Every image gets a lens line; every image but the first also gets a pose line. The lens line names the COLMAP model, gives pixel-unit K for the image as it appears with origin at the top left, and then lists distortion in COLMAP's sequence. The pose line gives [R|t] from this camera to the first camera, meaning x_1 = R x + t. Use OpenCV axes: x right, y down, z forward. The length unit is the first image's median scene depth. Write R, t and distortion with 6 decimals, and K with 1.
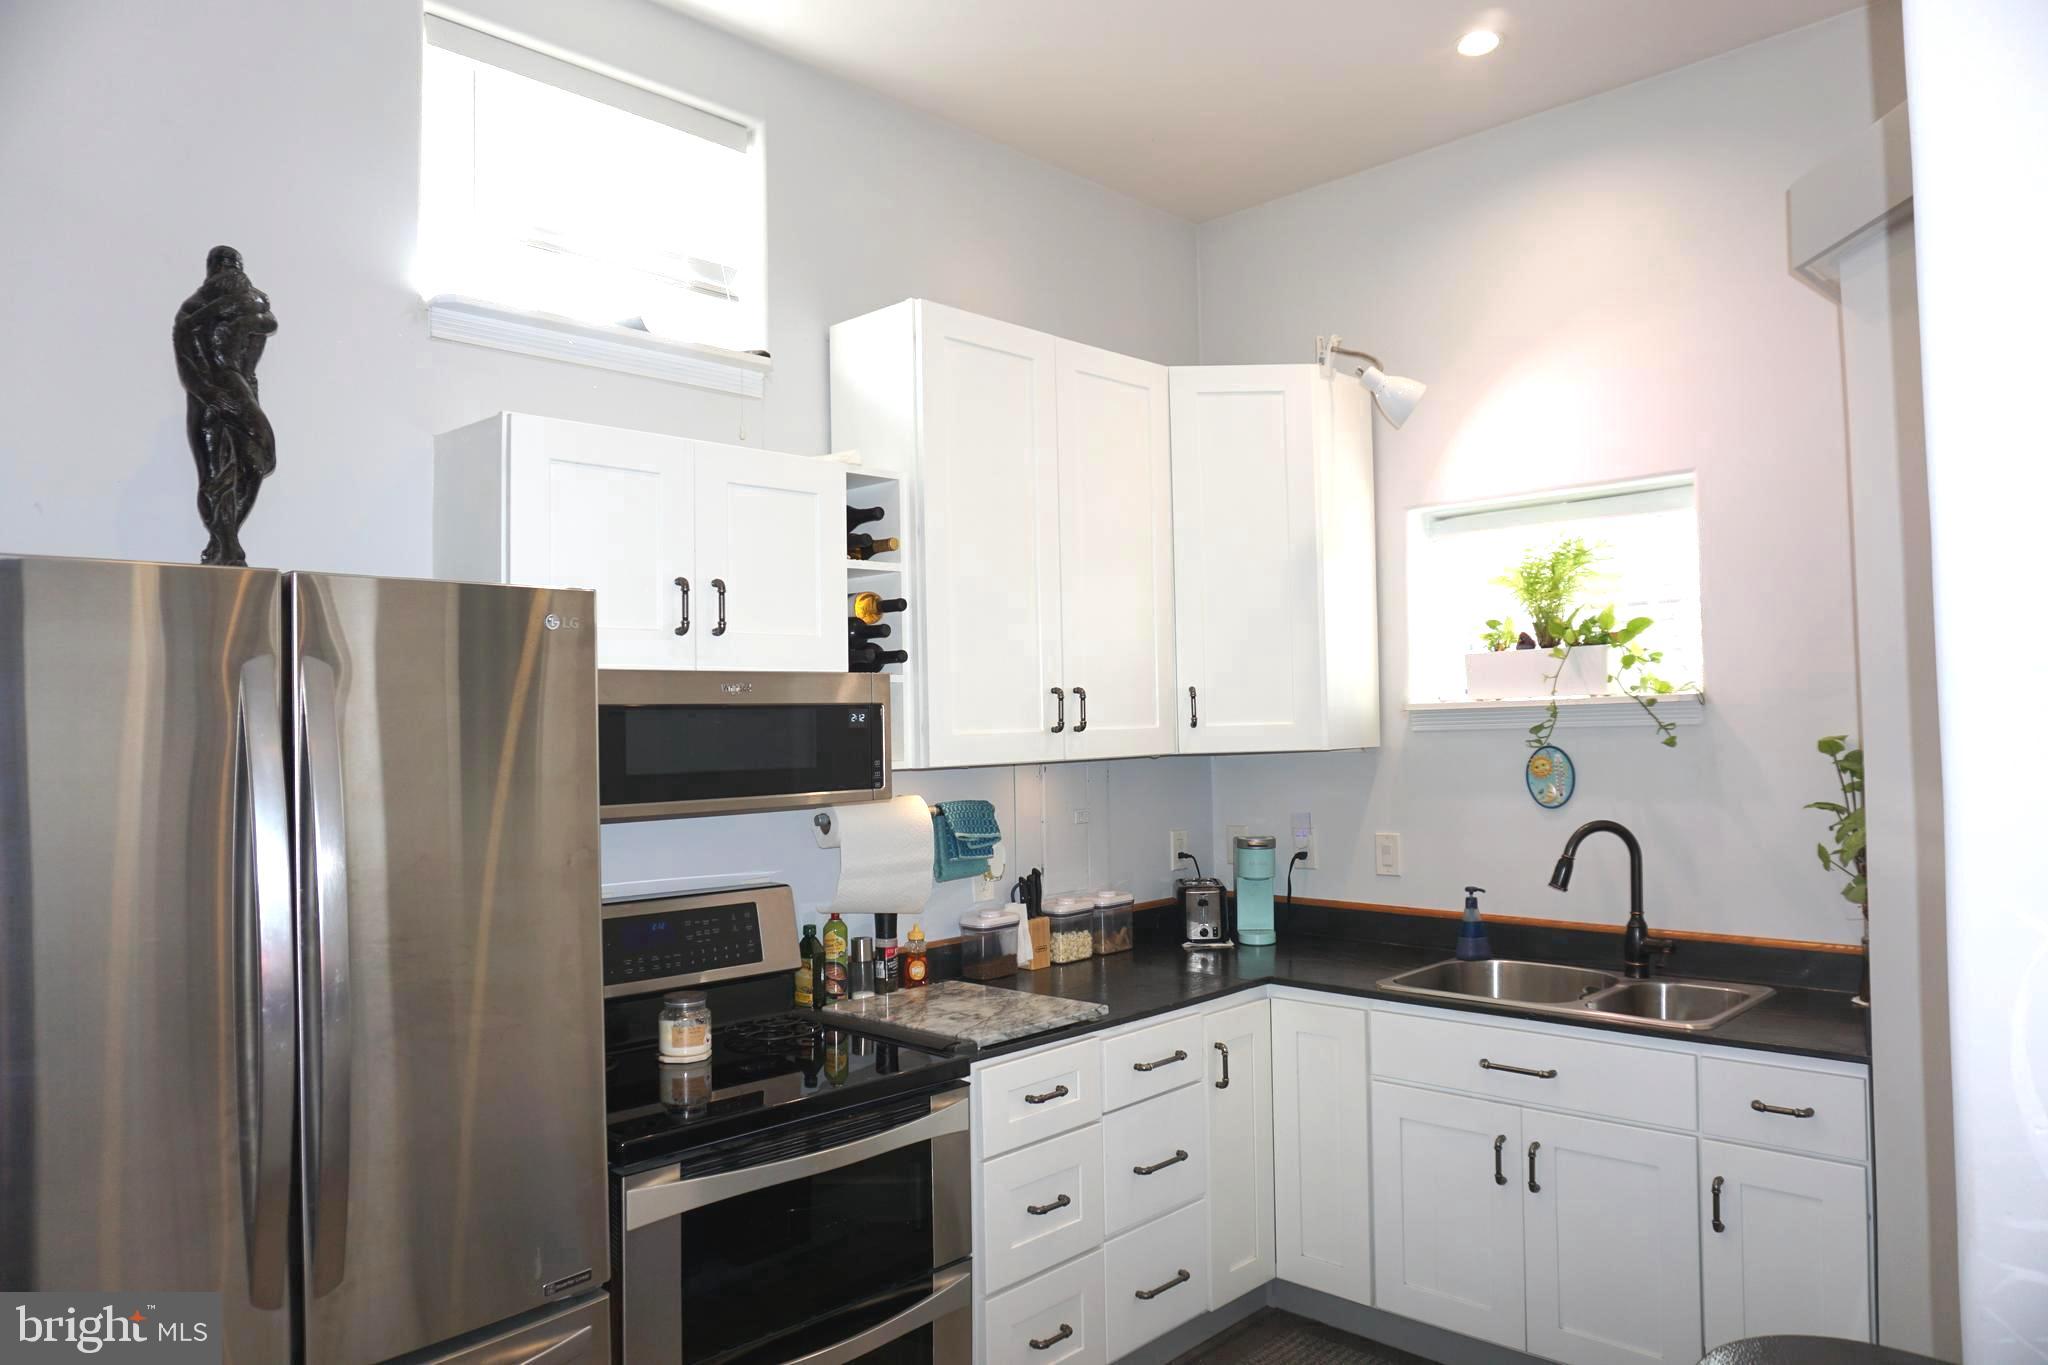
lens RADIAL K [[1366.3, 0, 1020.9], [0, 1366.3, 690.7], [0, 0, 1]] dist [-0.058594, 0.039852]
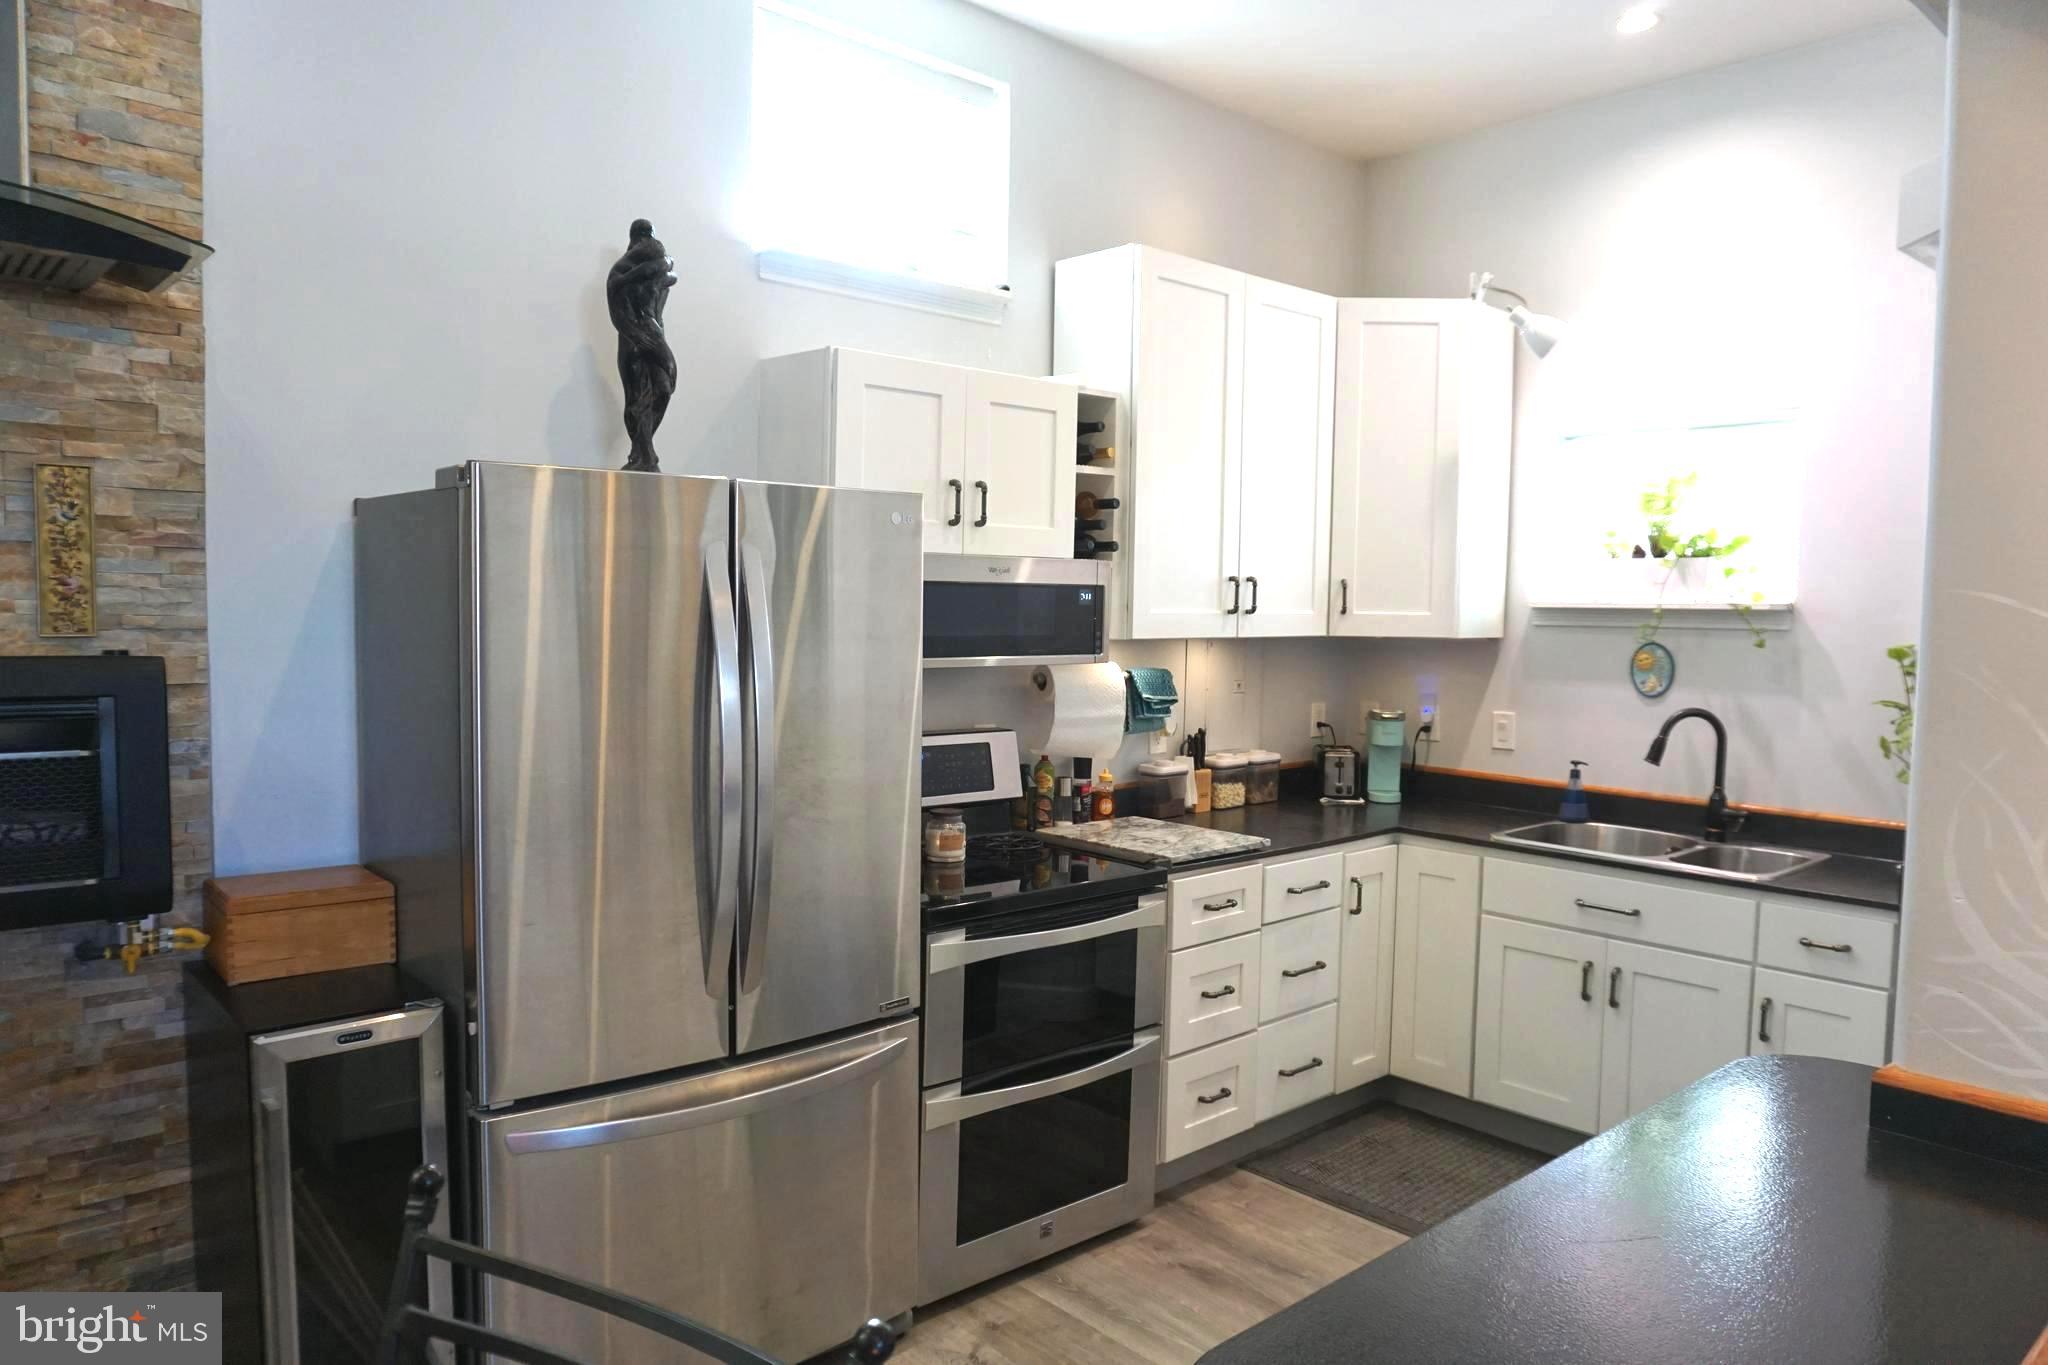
lens RADIAL K [[1366.3, 0, 1020.9], [0, 1366.3, 690.7], [0, 0, 1]] dist [-0.058594, 0.039852]
pose [[0.997133, 0.042073, -0.062886, -0.082429], [-0.036159, 0.995065, 0.092403, -0.006463], [0.066464, -0.089864, 0.993734, -0.207045]]
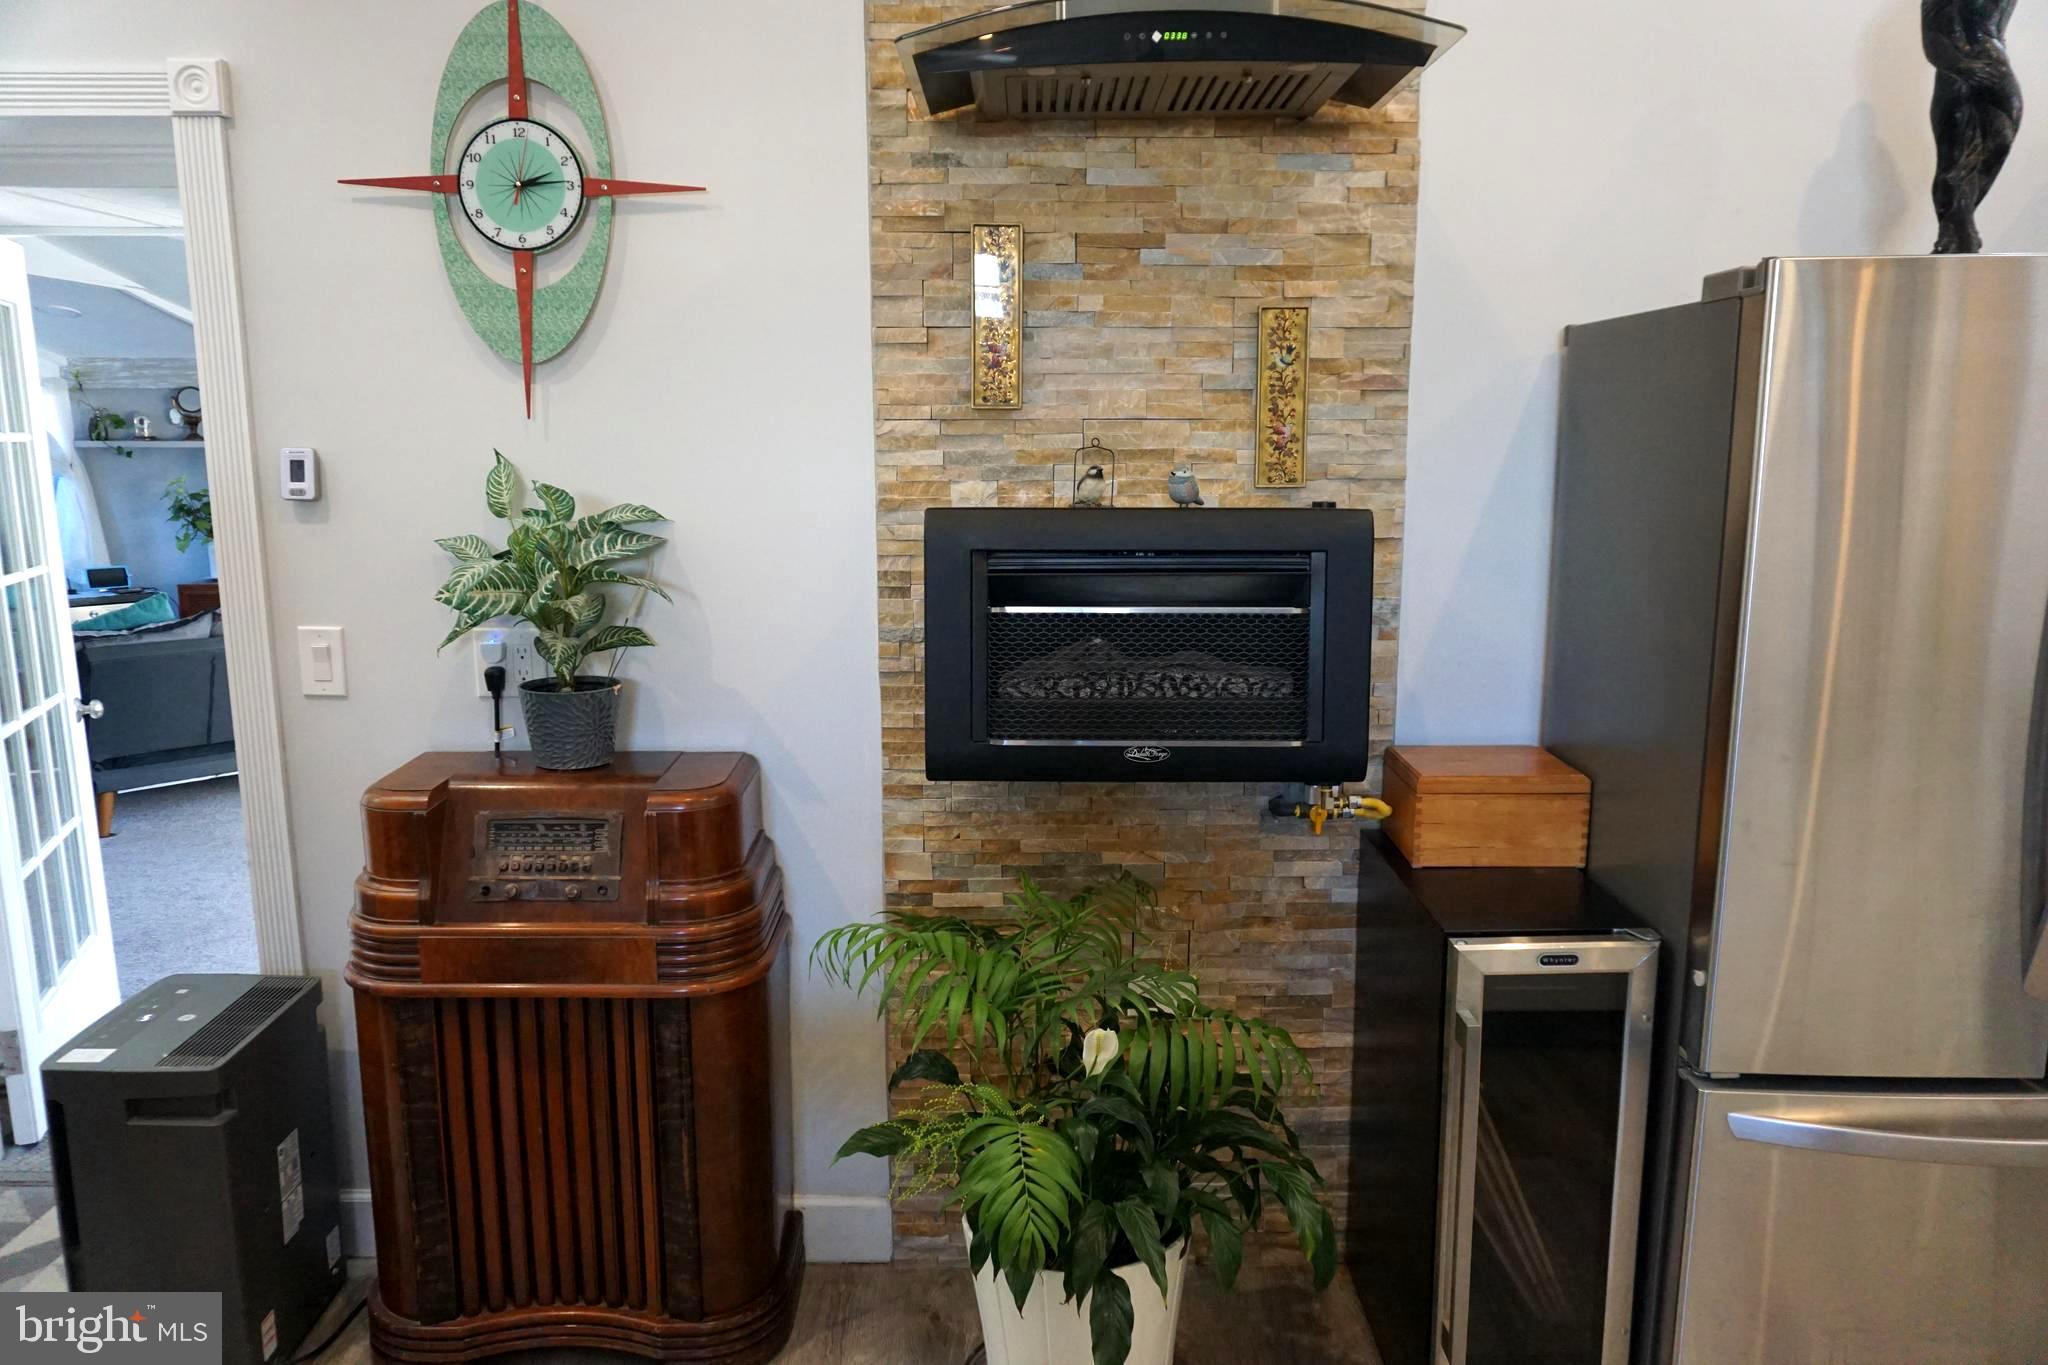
lens RADIAL K [[1366.3, 0, 1020.9], [0, 1366.3, 690.7], [0, 0, 1]] dist [-0.058594, 0.039852]
pose [[0.691533, 0.147008, -0.707227, -0.211780], [0.012935, 0.976394, 0.215607, -0.001848], [0.722229, -0.158248, 0.673308, -0.118561]]
